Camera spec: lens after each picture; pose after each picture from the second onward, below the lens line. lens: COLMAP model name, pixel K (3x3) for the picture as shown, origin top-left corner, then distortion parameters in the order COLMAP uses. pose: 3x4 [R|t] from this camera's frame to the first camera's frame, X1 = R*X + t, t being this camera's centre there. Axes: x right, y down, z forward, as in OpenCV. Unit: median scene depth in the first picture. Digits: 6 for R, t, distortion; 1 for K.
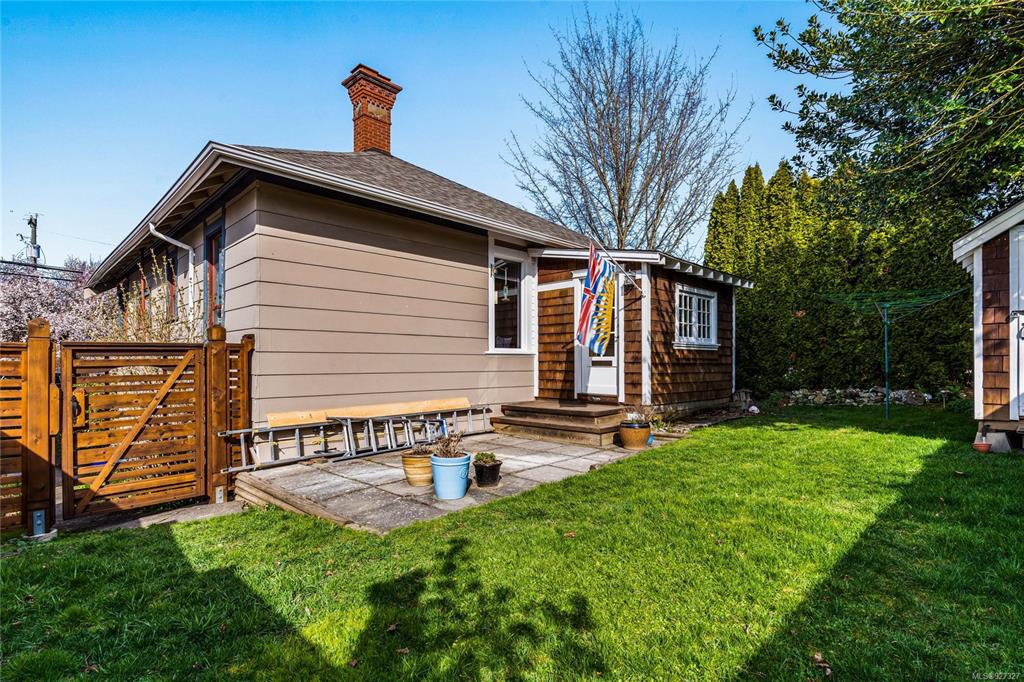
lens RADIAL K [[508.7, 0, 509.8], [0, 508.7, 357.6], [0, 0, 1]] dist [-0.001963, 0.000306]
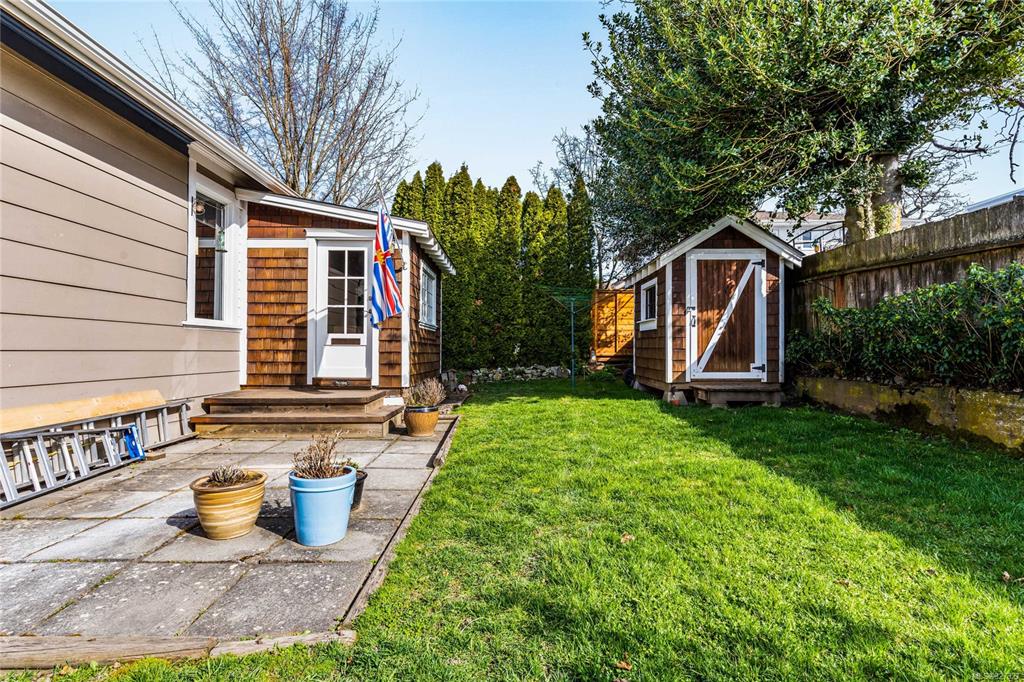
lens RADIAL K [[493.1, 0, 512.0], [0, 493.1, 341.0], [0, 0, 1]] dist [-0.002394, 0.000303]
pose [[0.699230, 0.017641, 0.714679, -0.210377], [-0.012189, 0.999844, -0.012754, 0.017076], [-0.714793, 0.000207, 0.699336, 0.214837]]
